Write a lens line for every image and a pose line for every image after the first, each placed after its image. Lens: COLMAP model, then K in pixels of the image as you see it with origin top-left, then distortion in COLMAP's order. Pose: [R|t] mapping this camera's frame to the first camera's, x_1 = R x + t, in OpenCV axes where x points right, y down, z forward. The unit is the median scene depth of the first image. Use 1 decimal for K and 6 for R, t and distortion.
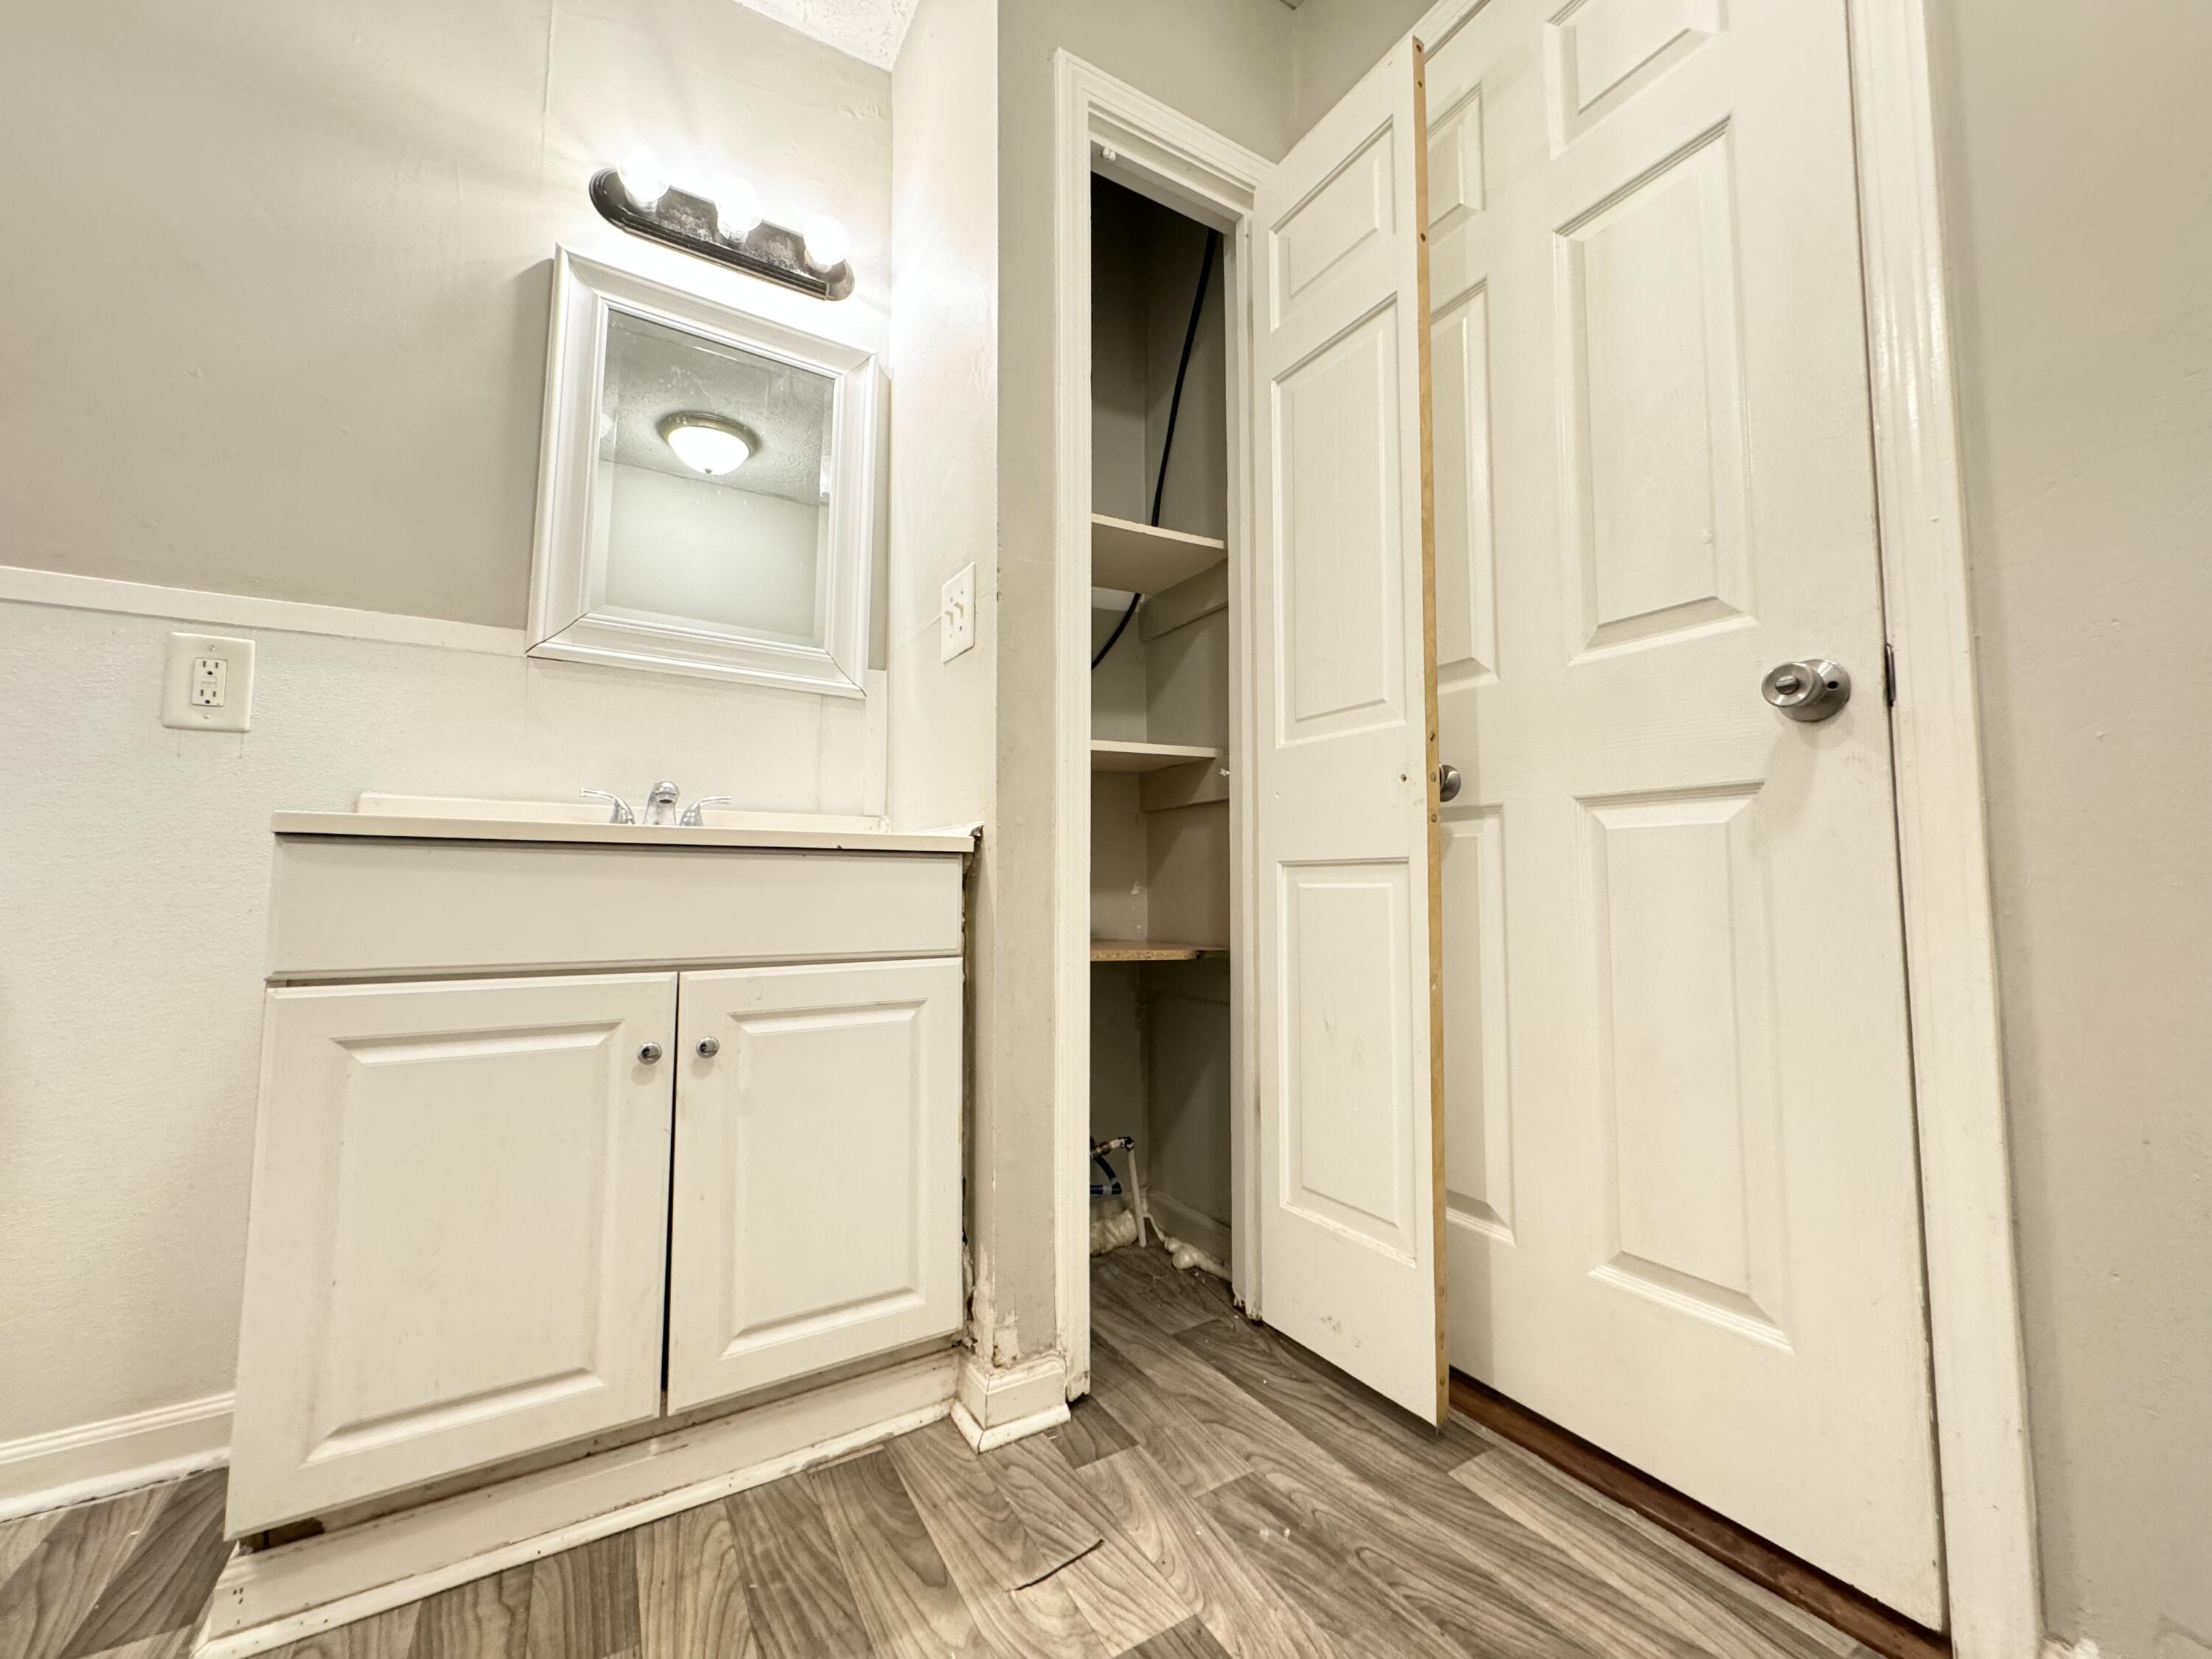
lens RADIAL K [[883.4, 0, 1112.7], [0, 883.4, 834.9], [0, 0, 1]] dist [0.010946, 0.000067]
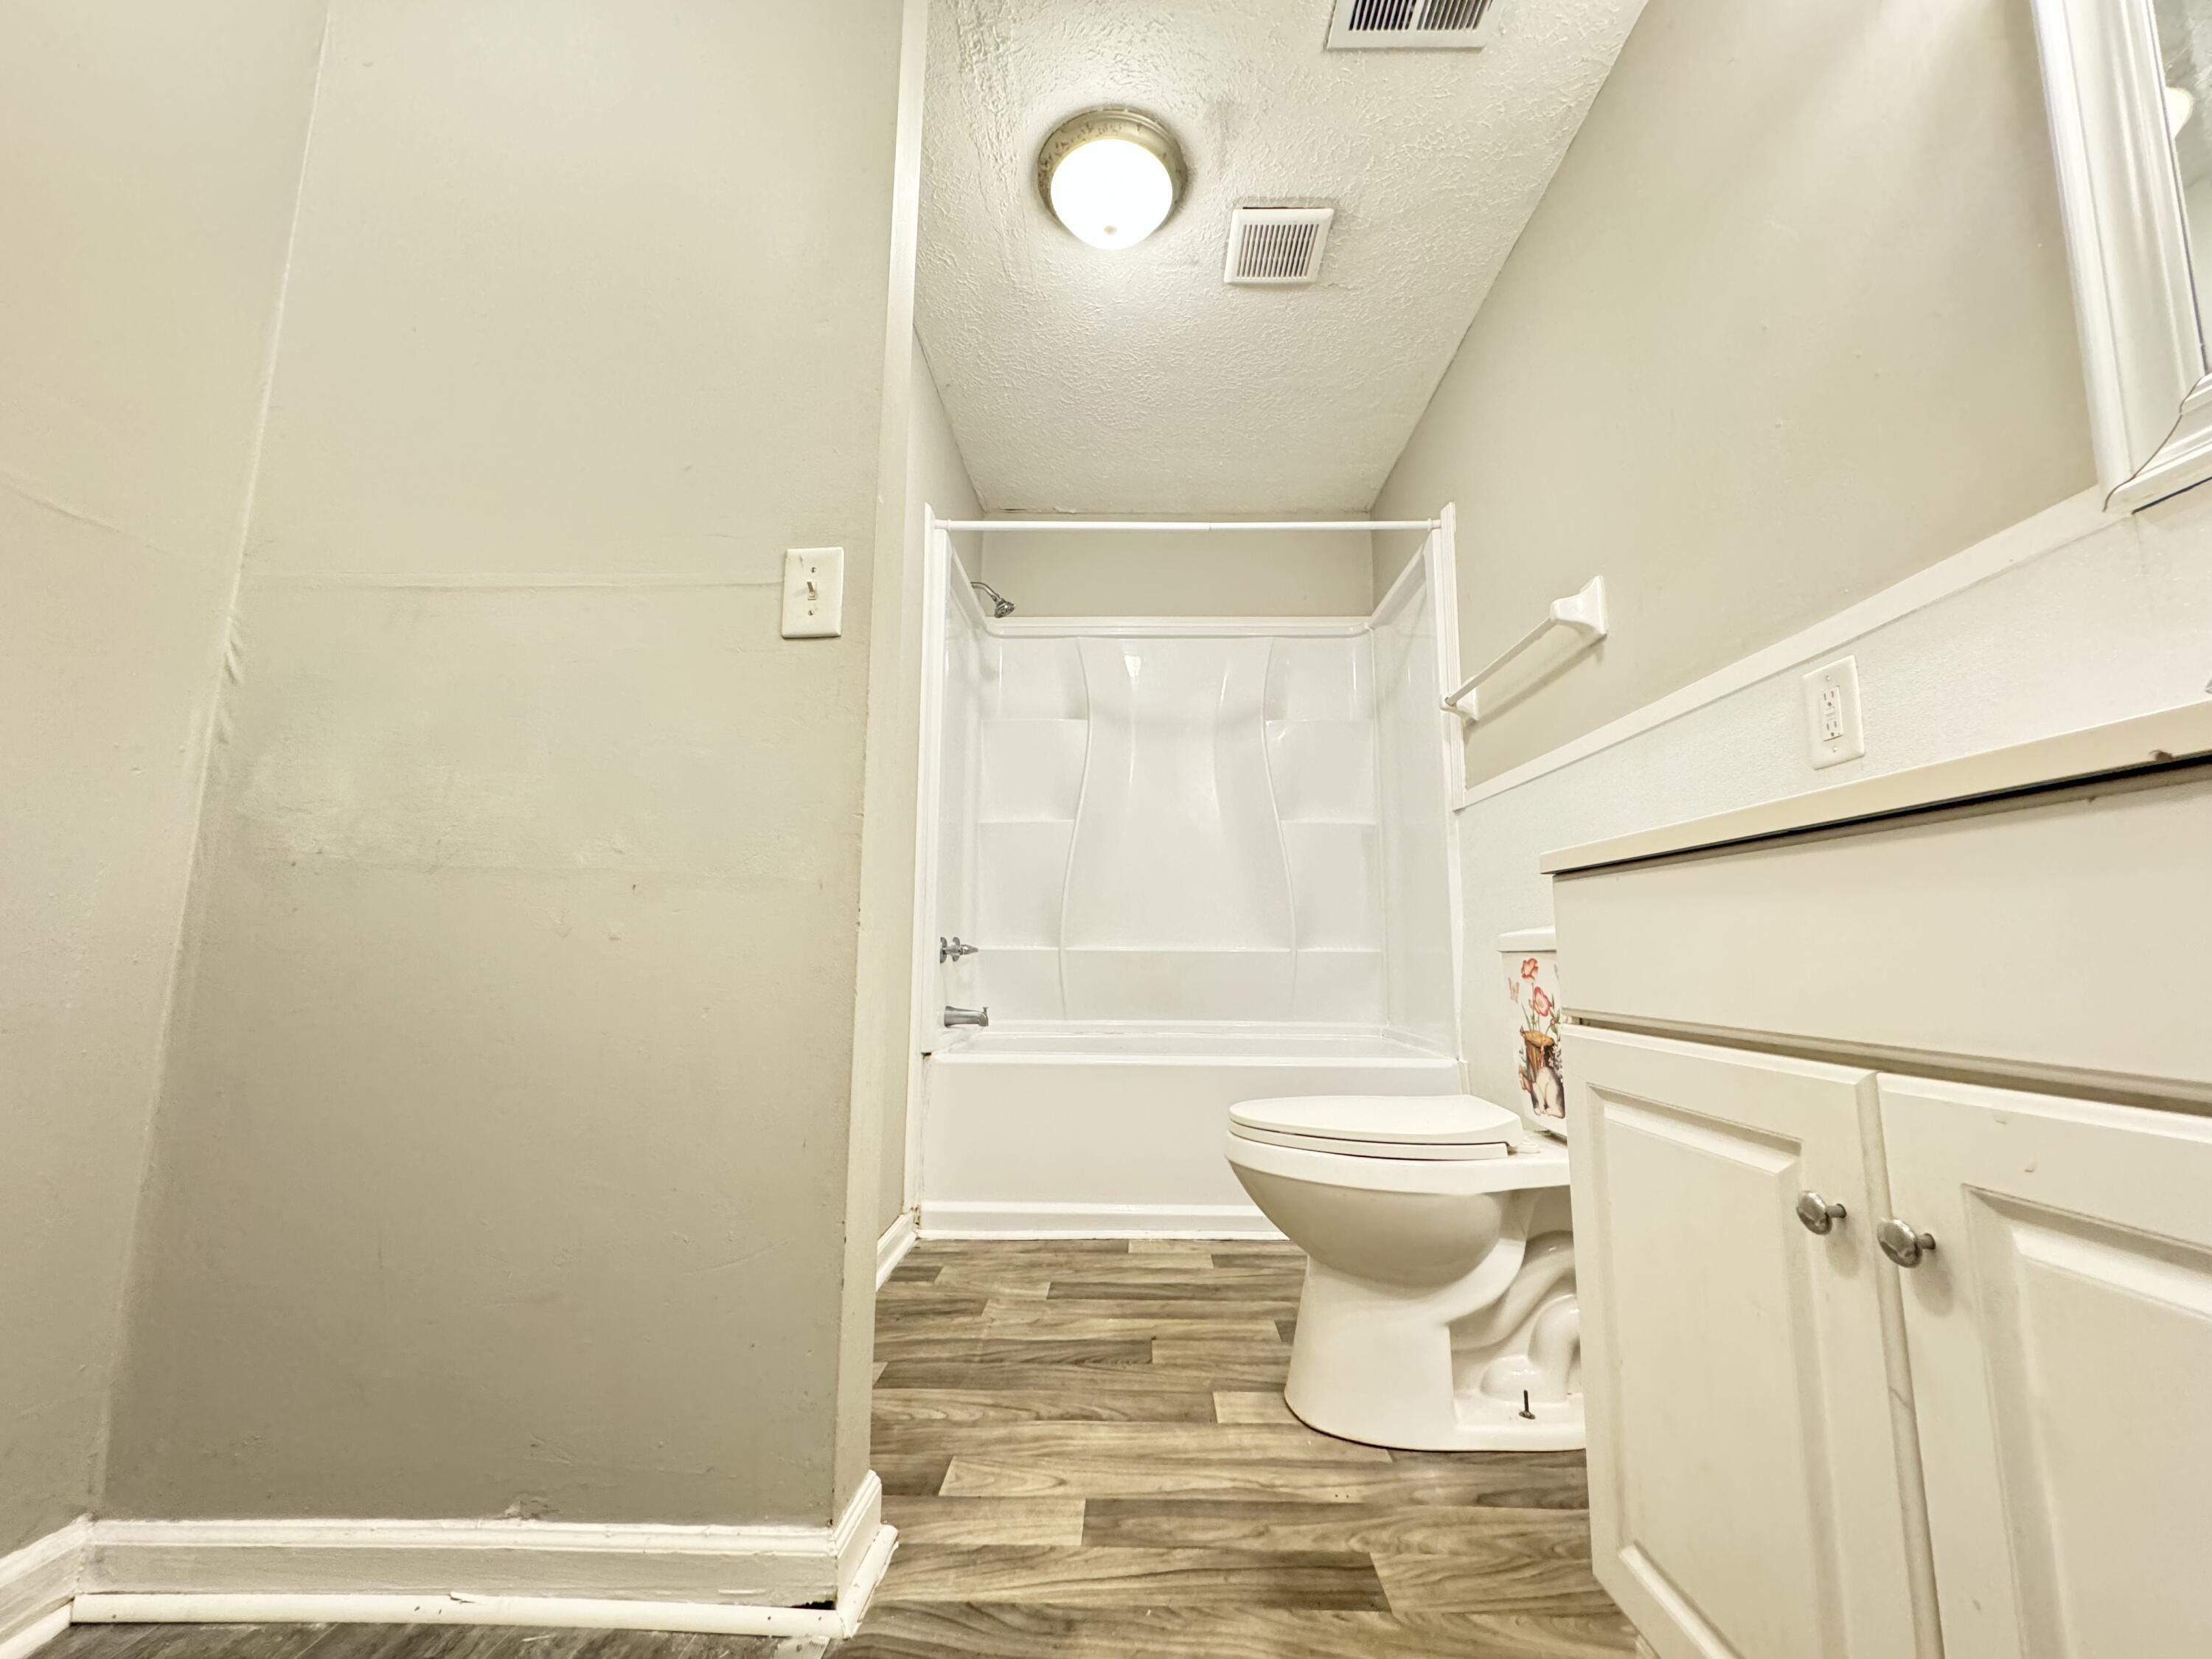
lens RADIAL K [[886.3, 0, 1099.3], [0, 886.3, 828.5], [0, 0, 1]] dist [-0.000893, 0.000073]
pose [[-0.541318, -0.126009, -0.831322, 0.171355], [0.043050, 0.983256, -0.177071, 0.081180], [0.839715, -0.131640, -0.526830, 0.835285]]
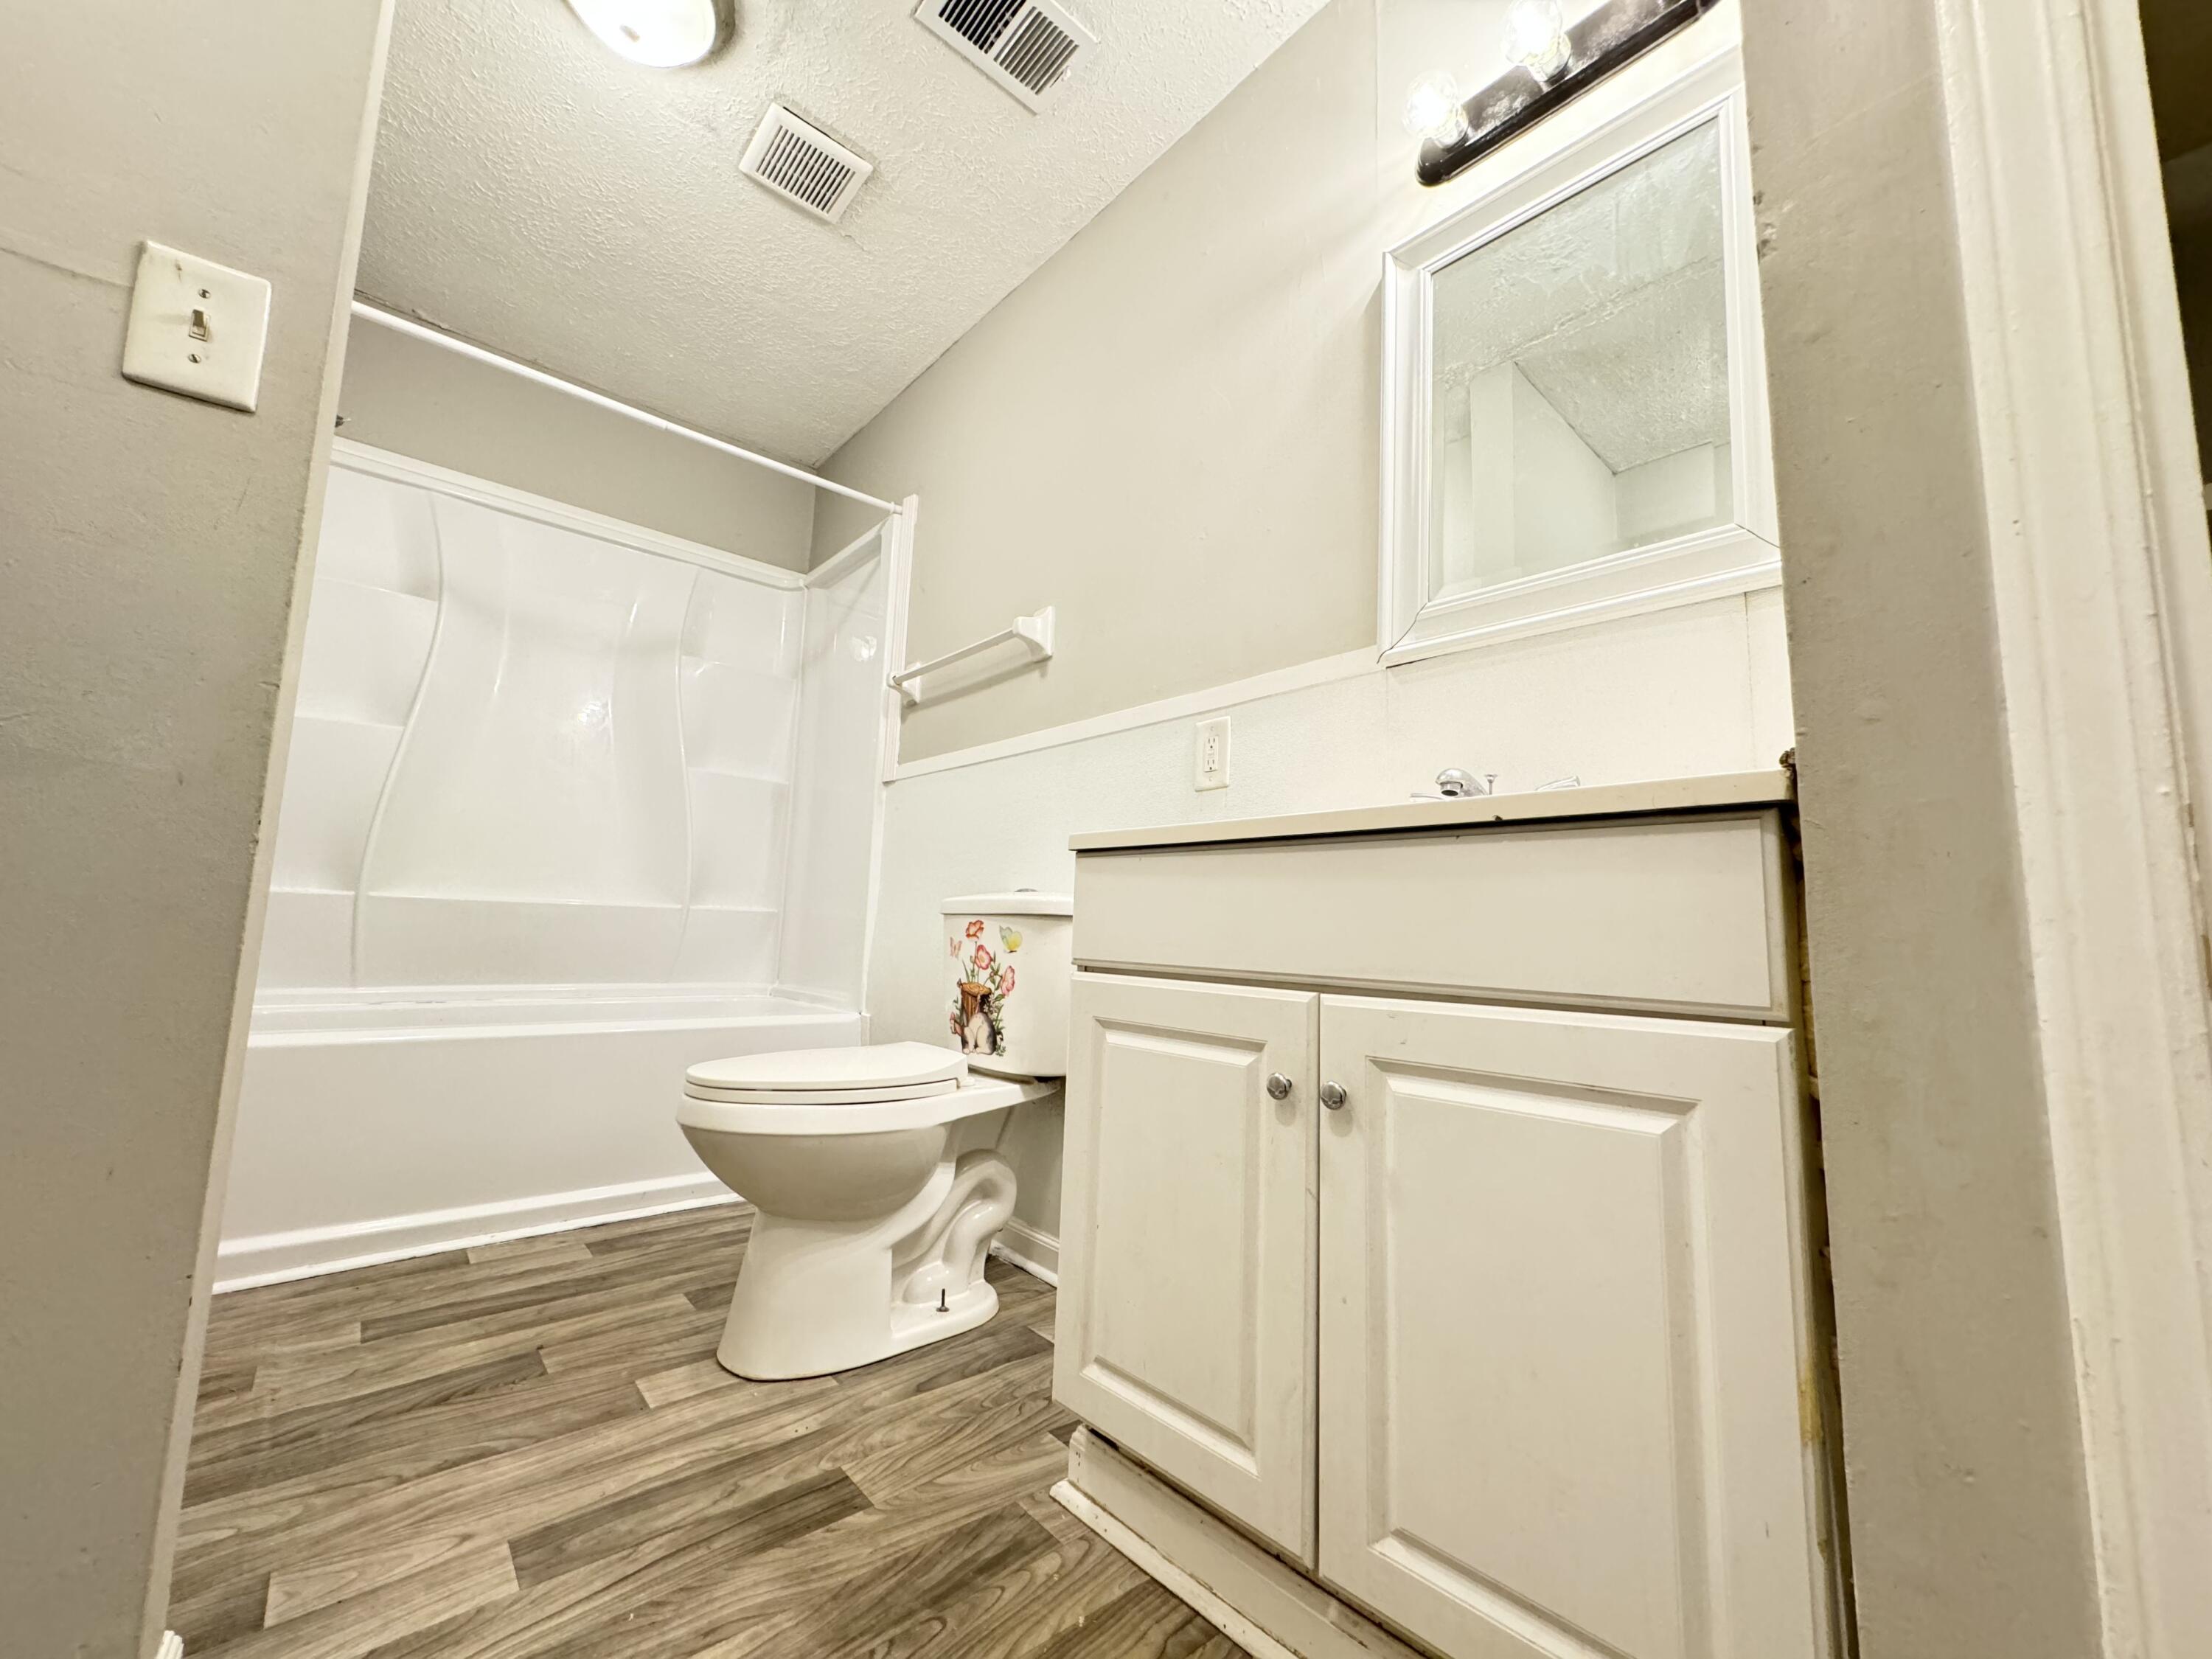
lens RADIAL K [[890.8, 0, 1106.0], [0, 890.8, 829.5], [0, 0, 1]] dist [-0.001461, 0.000176]
pose [[0.174085, -0.110933, -0.978462, 0.256056], [0.028821, 0.993783, -0.107542, 0.081312], [0.984309, -0.009479, 0.176200, 0.613916]]
